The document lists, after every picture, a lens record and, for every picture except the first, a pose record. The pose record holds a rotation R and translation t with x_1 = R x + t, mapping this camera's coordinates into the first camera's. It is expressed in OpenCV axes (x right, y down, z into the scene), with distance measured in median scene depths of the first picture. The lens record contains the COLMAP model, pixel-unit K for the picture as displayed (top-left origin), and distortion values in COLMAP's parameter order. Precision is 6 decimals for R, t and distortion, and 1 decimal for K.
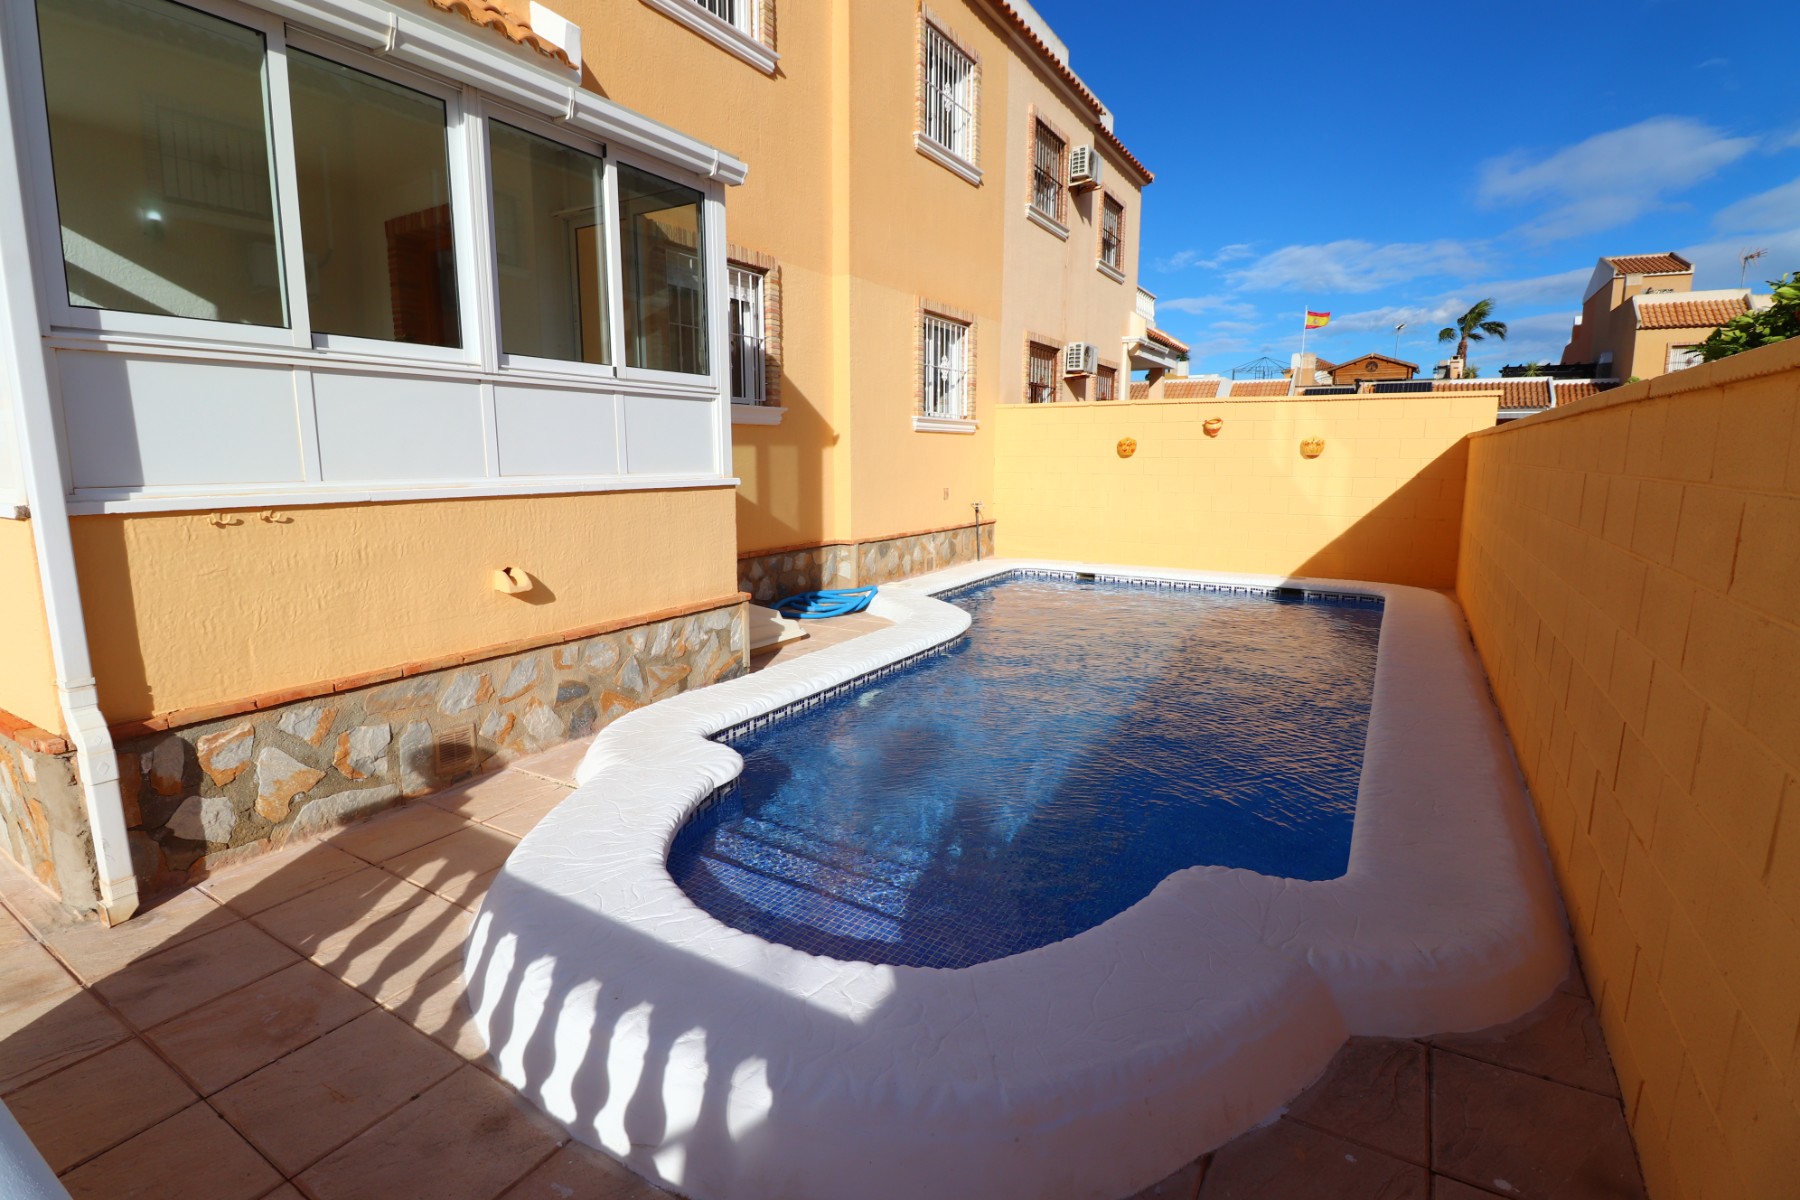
lens RADIAL K [[832.0, 0, 900.0], [0, 832.0, 584.3], [0, 0, 1]] dist [-0.003489, -0.009630]
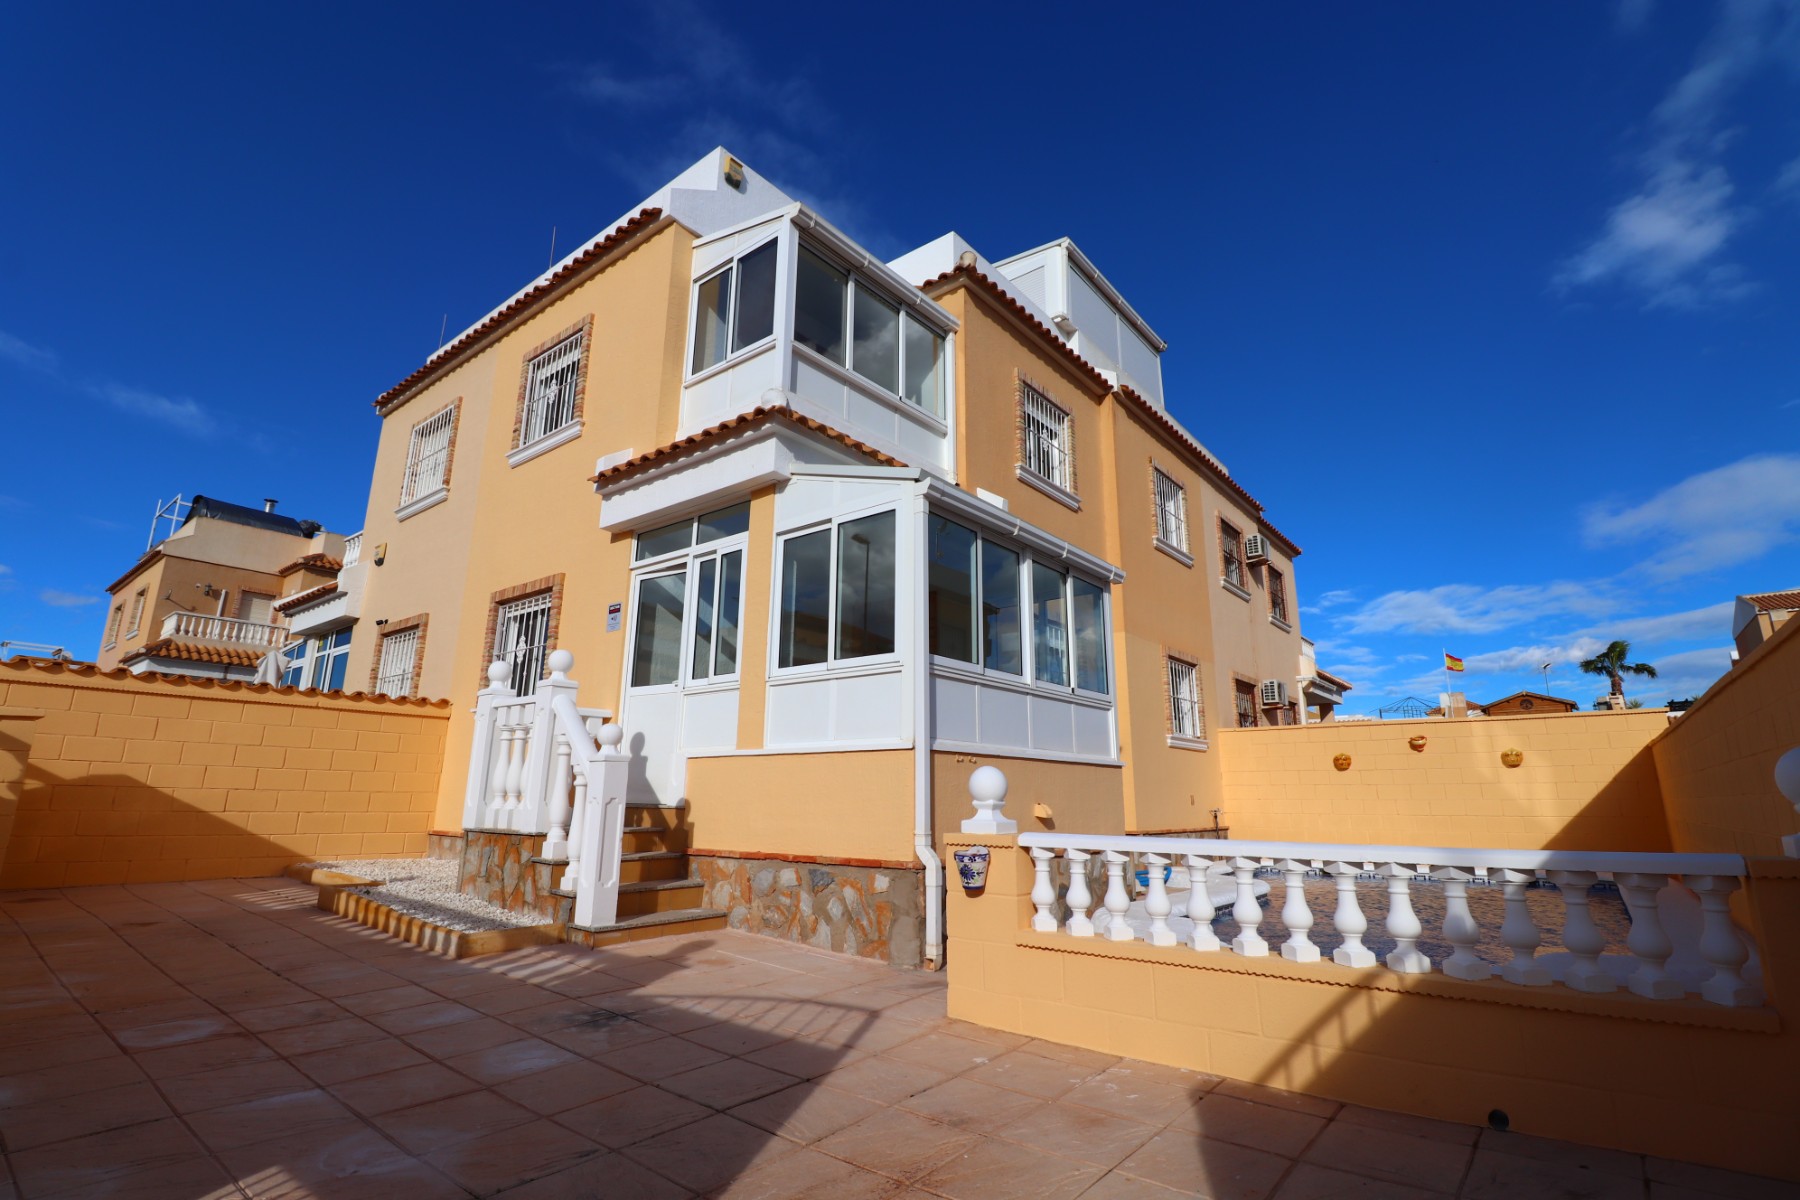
lens RADIAL K [[832.0, 0, 900.0], [0, 832.0, 584.3], [0, 0, 1]] dist [-0.003489, -0.009630]
pose [[0.991411, -0.027452, -0.127869, -0.168096], [-0.025845, 0.917317, -0.397317, 0.078075], [0.128203, 0.397209, 0.908729, -0.229852]]
